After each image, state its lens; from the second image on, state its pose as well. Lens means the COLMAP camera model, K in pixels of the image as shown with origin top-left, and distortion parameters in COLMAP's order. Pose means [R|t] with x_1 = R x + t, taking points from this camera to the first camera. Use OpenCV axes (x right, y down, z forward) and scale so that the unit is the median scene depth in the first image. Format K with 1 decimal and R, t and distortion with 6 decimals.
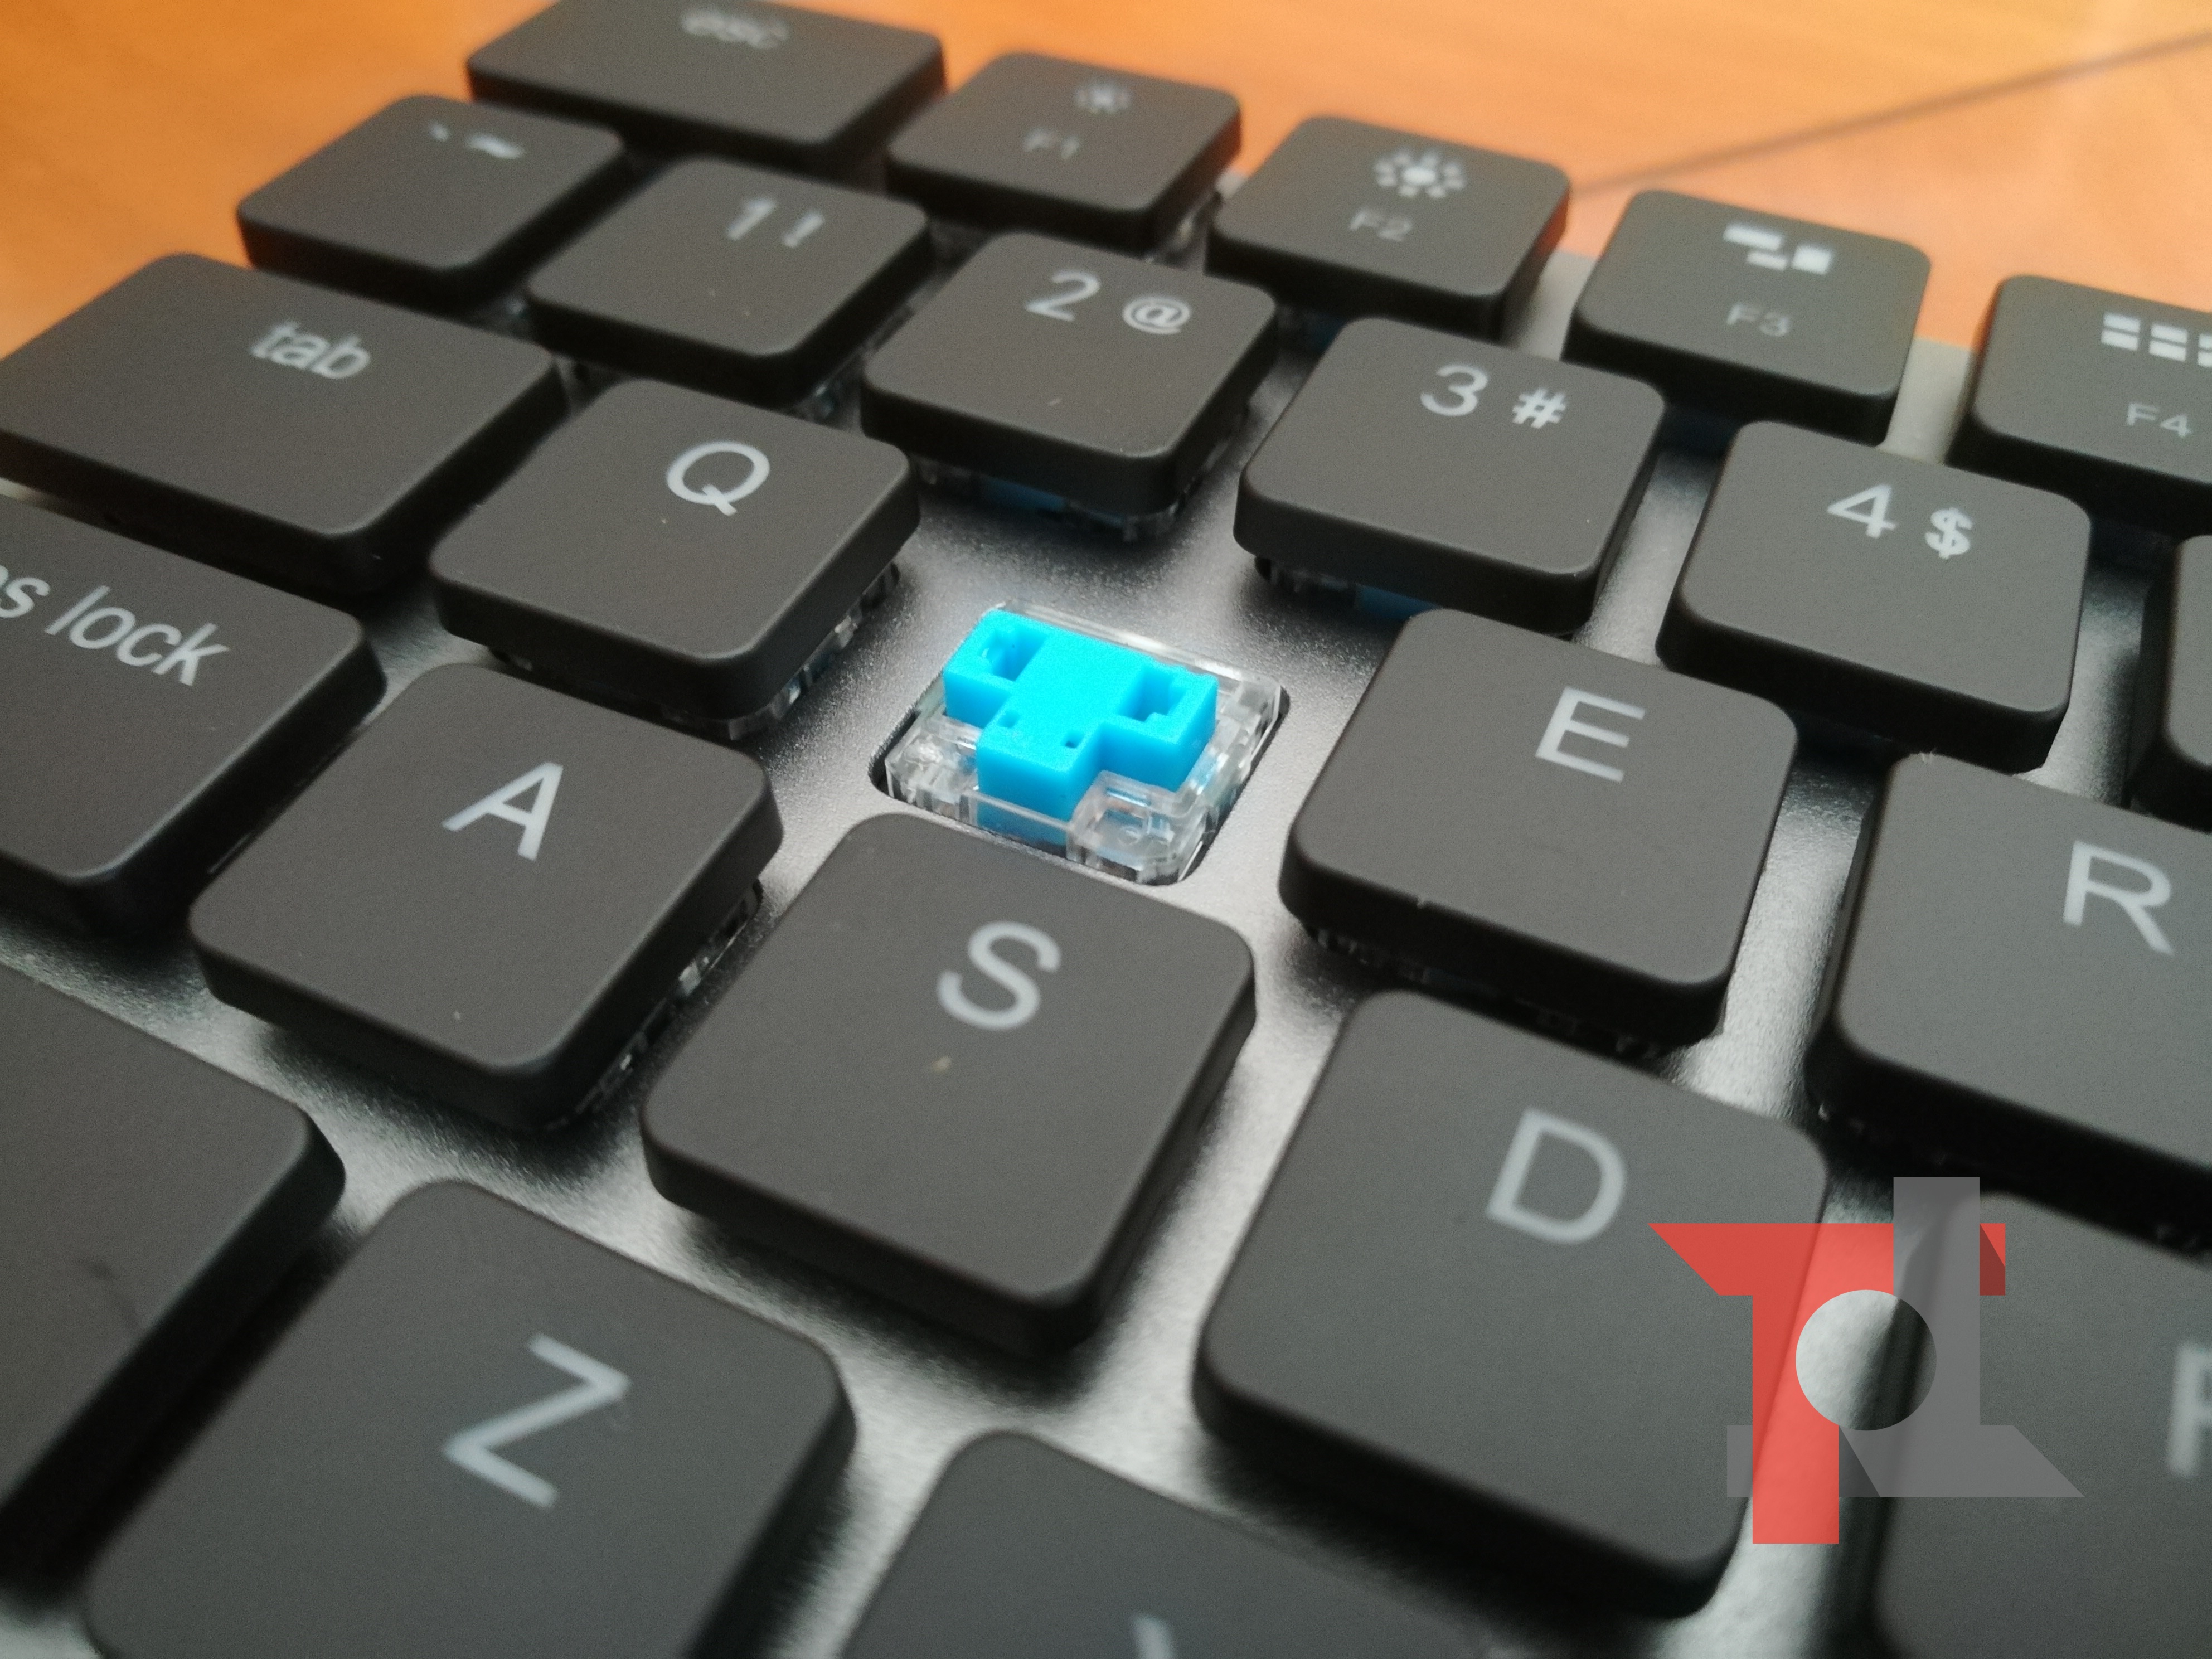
lens RADIAL K [[1818.0, 0, 1106.0], [0, 1818.0, 829.5], [0, 0, 1]] dist [-0.084602, -0.001021]
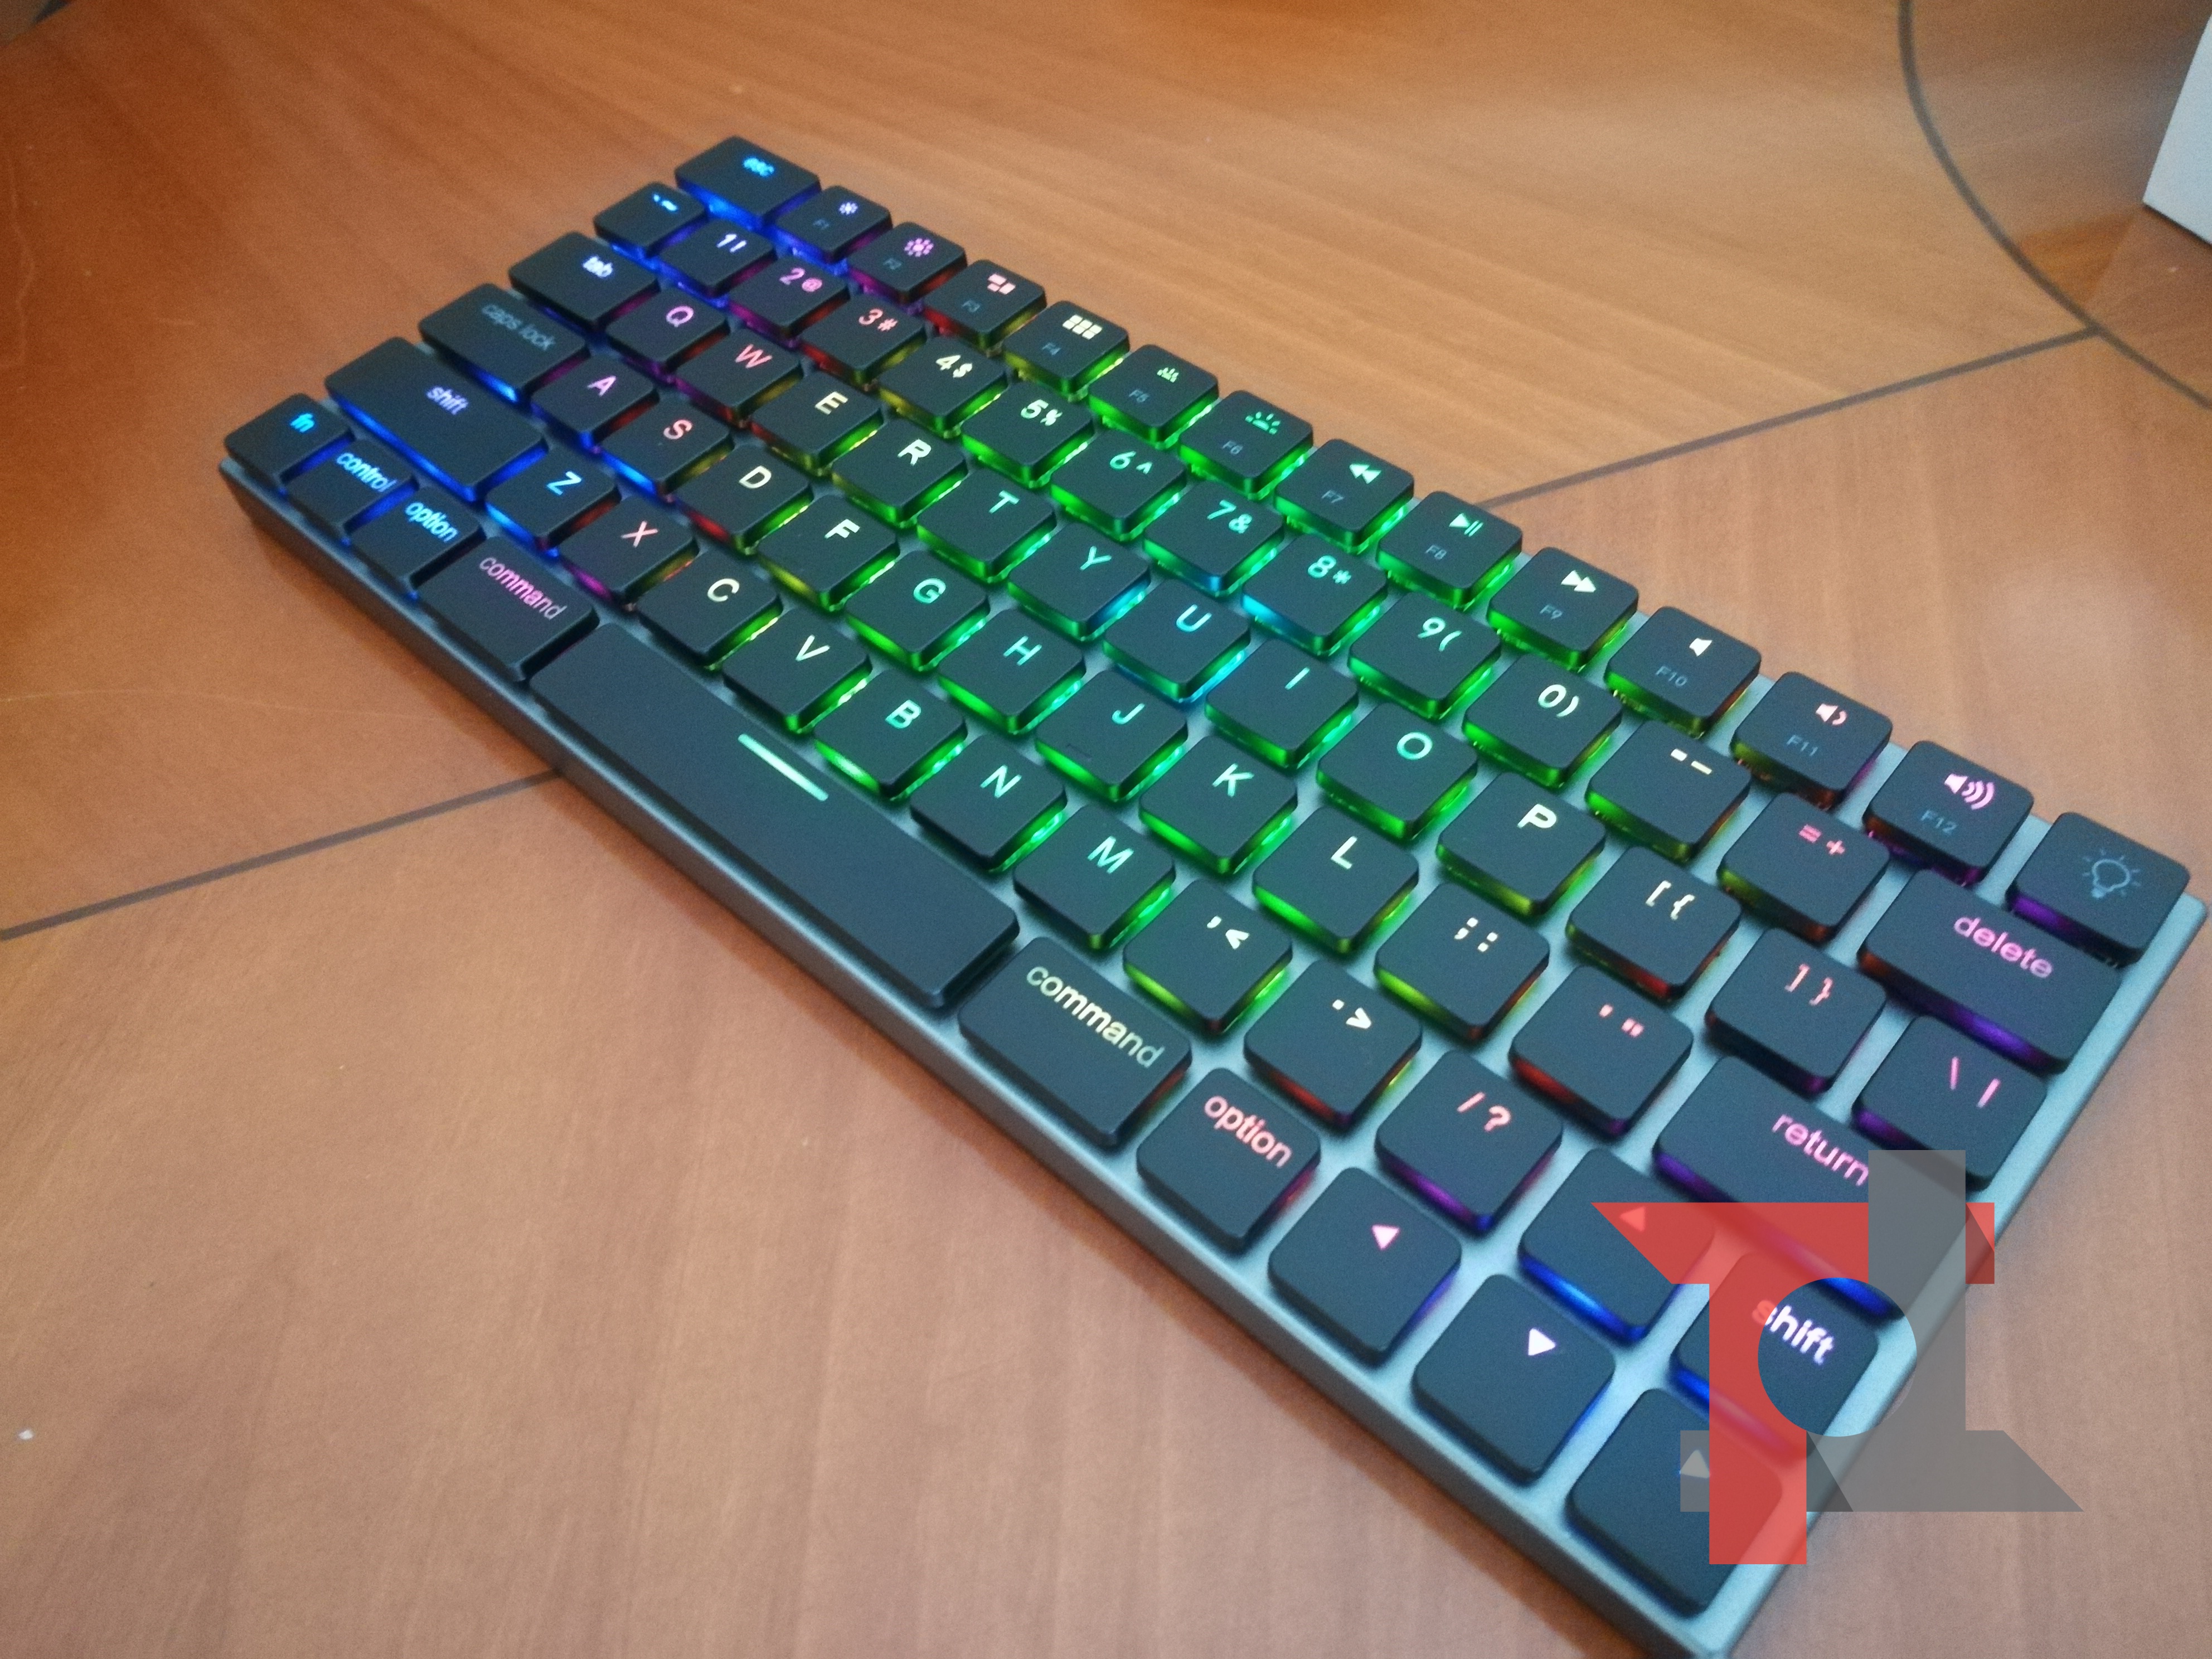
lens RADIAL K [[1818.0, 0, 1106.0], [0, 1818.0, 829.5], [0, 0, 1]] dist [-0.084602, -0.001021]
pose [[0.948837, 0.199598, -0.244680, 1.868744], [-0.177120, 0.977922, 0.110891, 0.300829], [0.261412, -0.061880, 0.963242, -2.622402]]
